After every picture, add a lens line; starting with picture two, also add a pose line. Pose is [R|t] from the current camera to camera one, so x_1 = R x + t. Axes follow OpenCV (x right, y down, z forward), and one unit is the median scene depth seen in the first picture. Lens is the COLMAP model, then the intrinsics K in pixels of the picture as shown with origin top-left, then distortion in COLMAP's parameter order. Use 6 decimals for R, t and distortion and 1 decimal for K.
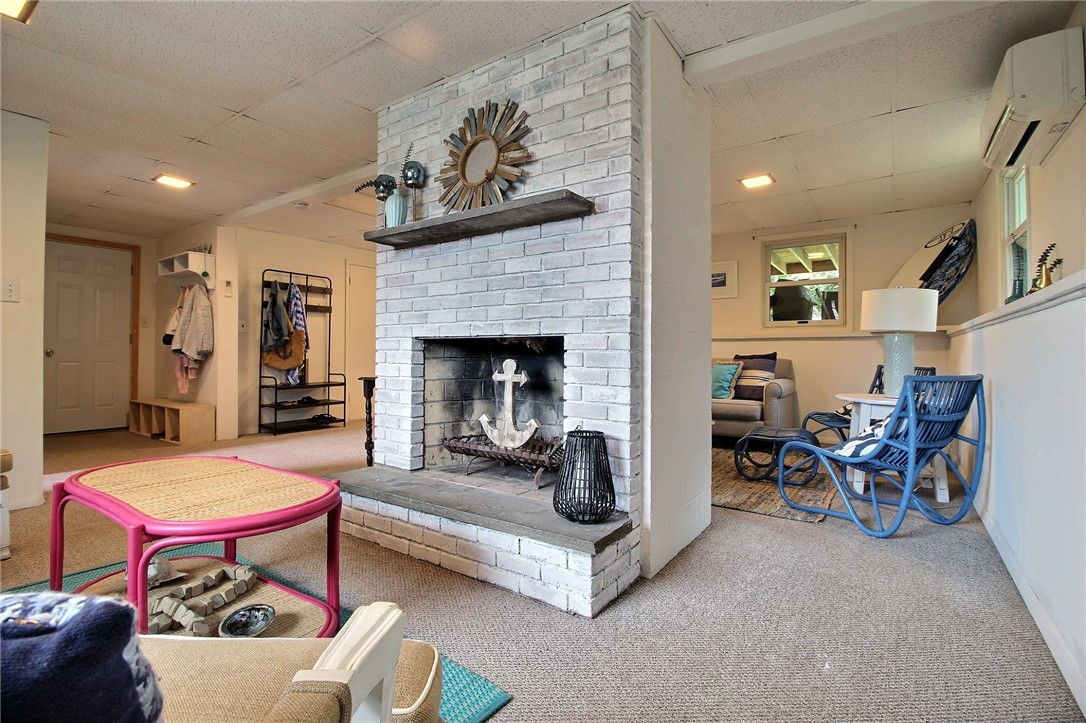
lens RADIAL K [[502.4, 0, 544.6], [0, 502.4, 347.7], [0, 0, 1]] dist [-0.002526, -0.010729]
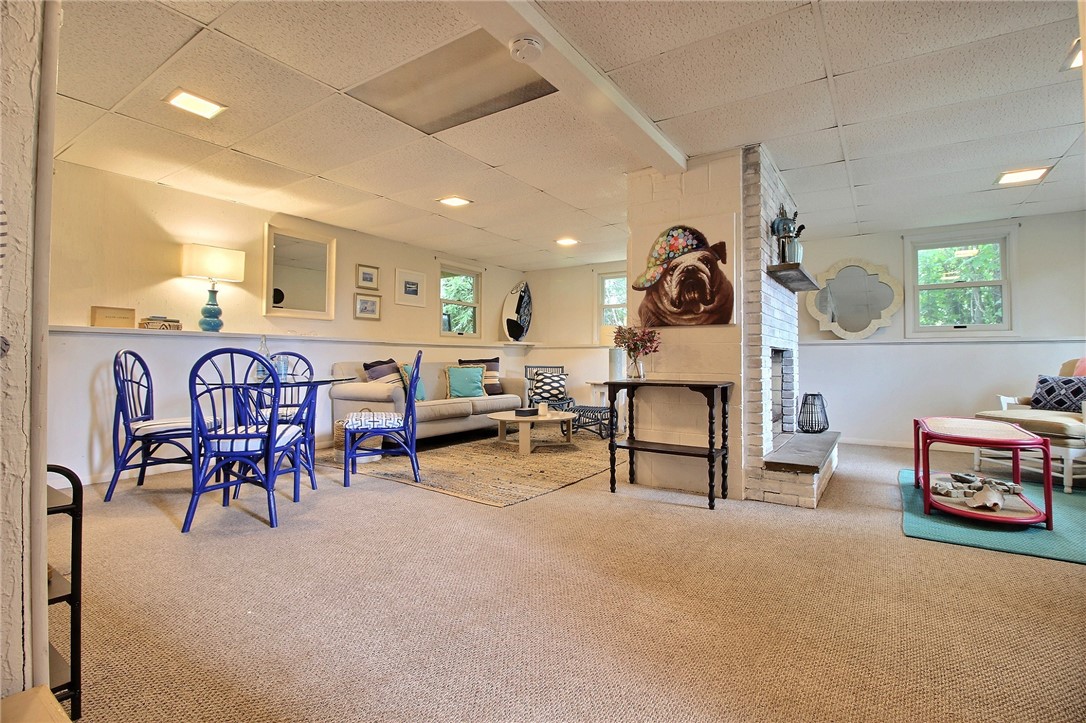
lens RADIAL K [[502.4, 0, 544.6], [0, 502.4, 347.7], [0, 0, 1]] dist [-0.002526, -0.010729]
pose [[-0.010714, 0.021765, 0.999706, -0.783482], [-0.014322, 0.999657, -0.021917, 0.009752], [-0.999840, -0.014552, -0.010399, 0.808415]]
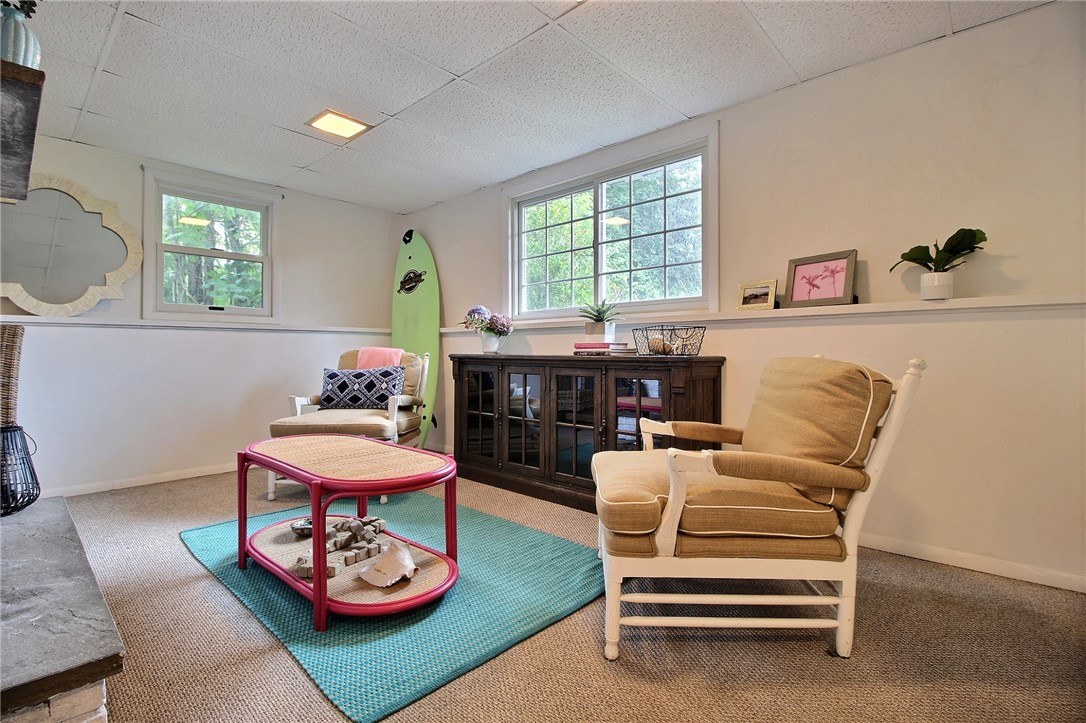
lens RADIAL K [[502.4, 0, 544.6], [0, 502.4, 347.7], [0, 0, 1]] dist [-0.002526, -0.010729]
pose [[-0.991456, -0.000292, 0.130439, -0.412274], [-0.002648, 0.999836, -0.017890, 0.007296], [-0.130412, -0.018082, -0.991295, 0.669339]]
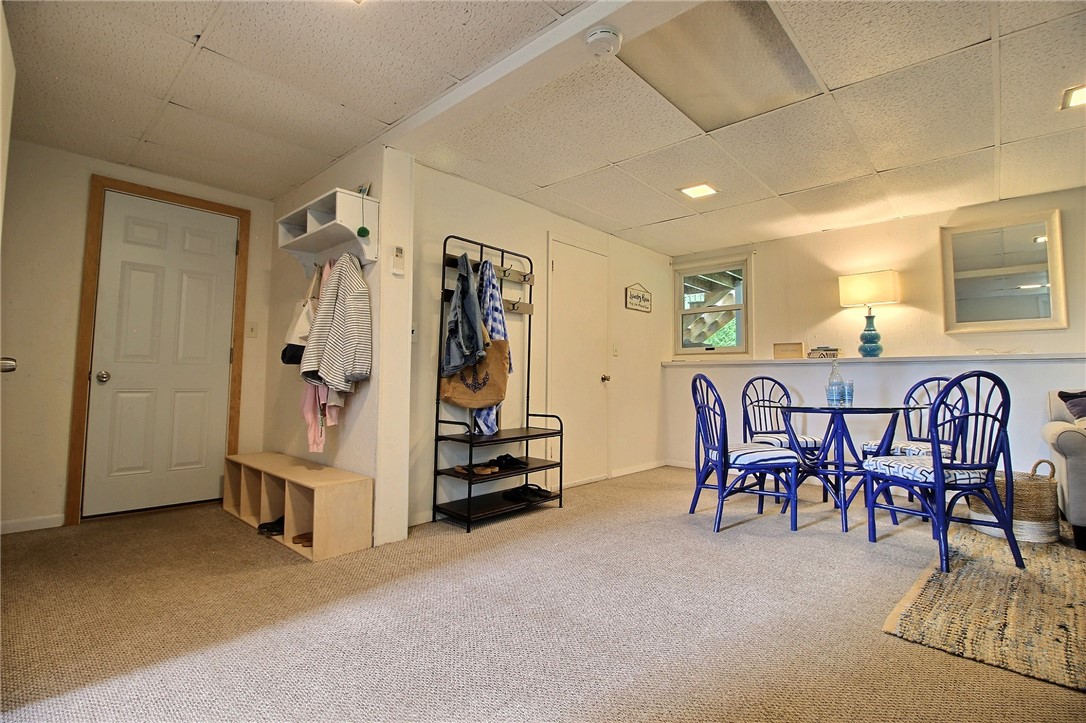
lens RADIAL K [[502.4, 0, 544.6], [0, 502.4, 347.7], [0, 0, 1]] dist [-0.002526, -0.010729]
pose [[0.991236, -0.002091, -0.132087, -0.390997], [-0.005126, 0.998513, -0.054276, 0.005348], [0.132004, 0.054477, 0.989751, 0.470684]]
